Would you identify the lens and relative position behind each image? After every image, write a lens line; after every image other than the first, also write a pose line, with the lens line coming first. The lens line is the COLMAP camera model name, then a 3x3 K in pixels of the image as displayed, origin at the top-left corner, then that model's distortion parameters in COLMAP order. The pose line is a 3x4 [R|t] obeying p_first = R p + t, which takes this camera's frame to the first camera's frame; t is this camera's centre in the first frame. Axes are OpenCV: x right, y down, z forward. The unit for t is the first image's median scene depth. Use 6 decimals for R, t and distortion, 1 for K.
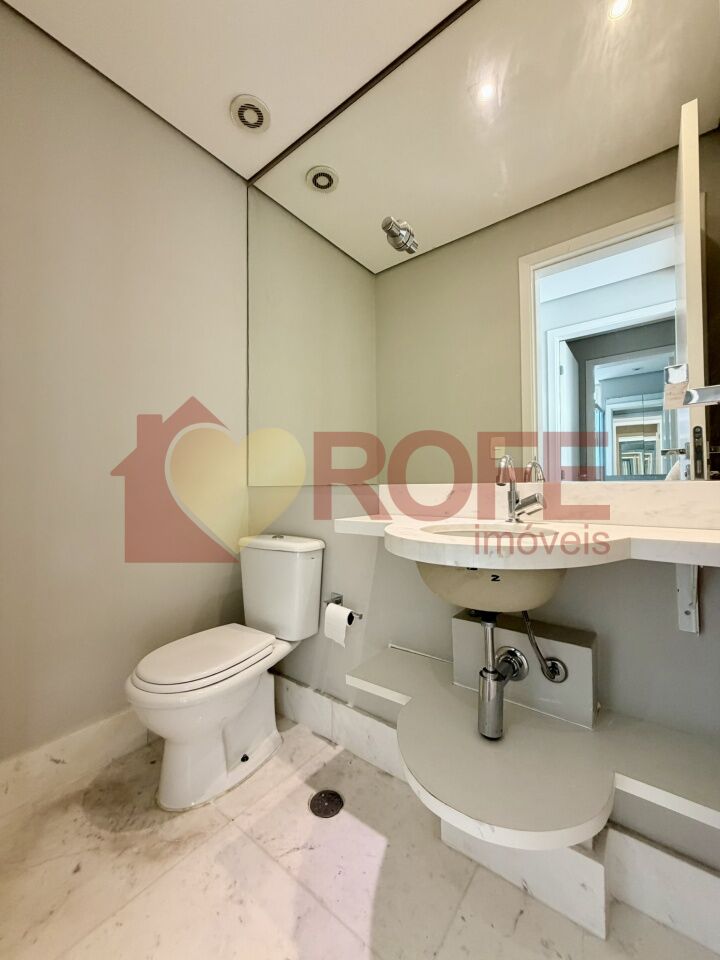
lens RADIAL K [[381.9, 0, 360.9], [0, 381.9, 475.6], [0, 0, 1]] dist [0.000864, -0.000873]
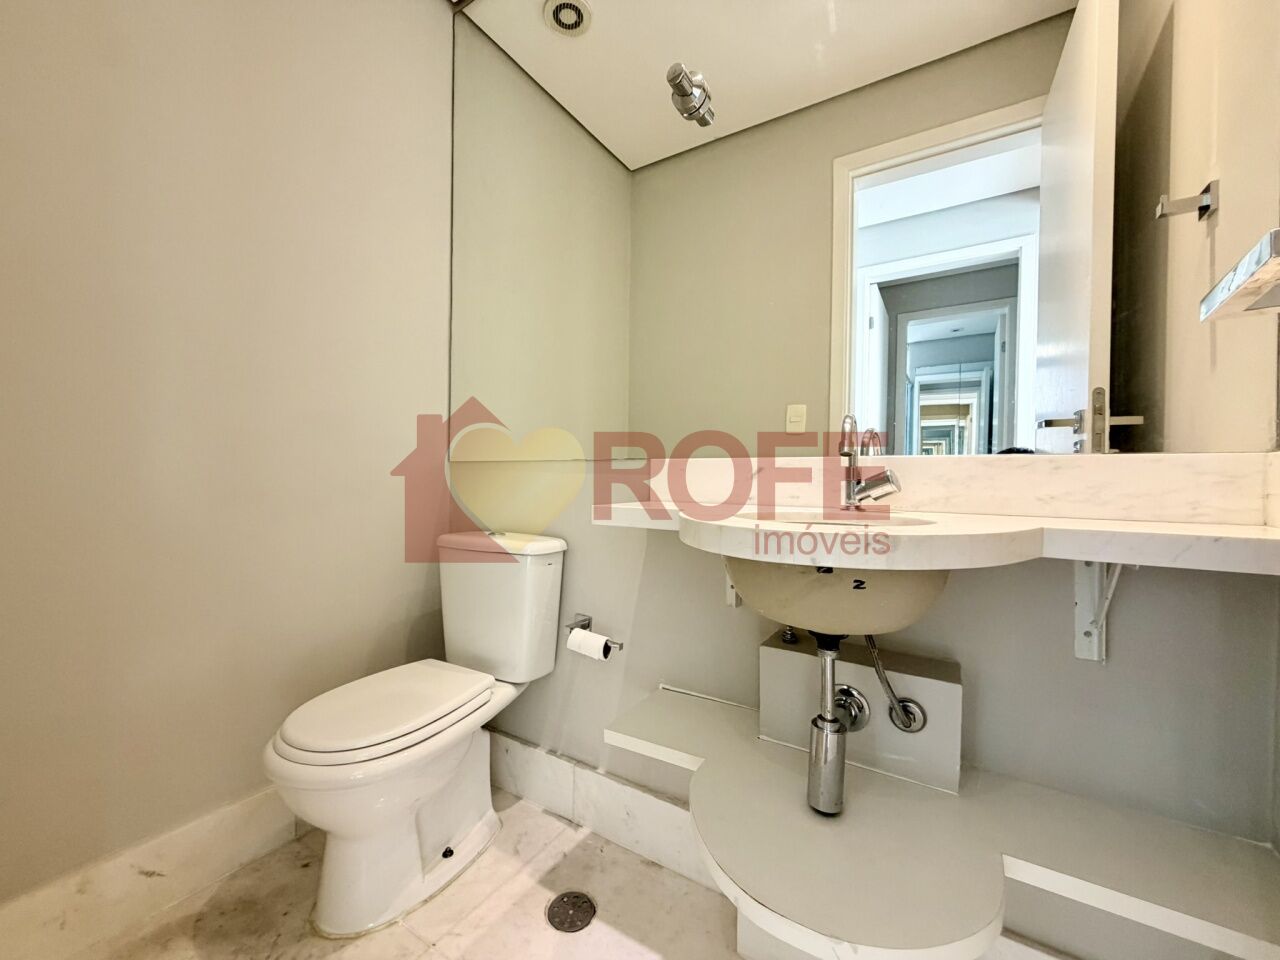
lens RADIAL K [[509.2, 0, 638.6], [0, 509.2, 480.2], [0, 0, 1]] dist [0.000864, -0.000873]
pose [[0.994635, 0.021518, 0.101187, -0.074399], [-0.024800, 0.999203, 0.031290, 0.036979], [-0.100433, -0.033632, 0.994375, 0.083598]]
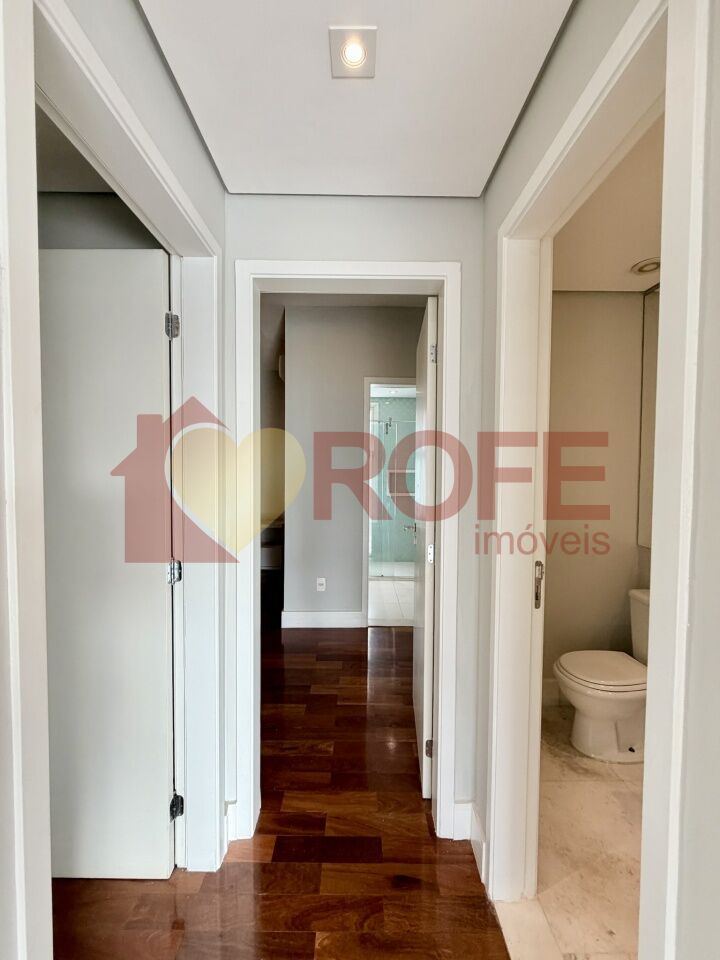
lens RADIAL K [[381.9, 0, 359.1], [0, 381.9, 475.3], [0, 0, 1]] dist [0.000864, -0.000873]
pose [[0.617846, 0.033310, -0.785593, 0.164470], [0.013212, 0.998521, 0.052729, -0.399394], [0.786188, -0.042958, 0.616492, -0.678110]]
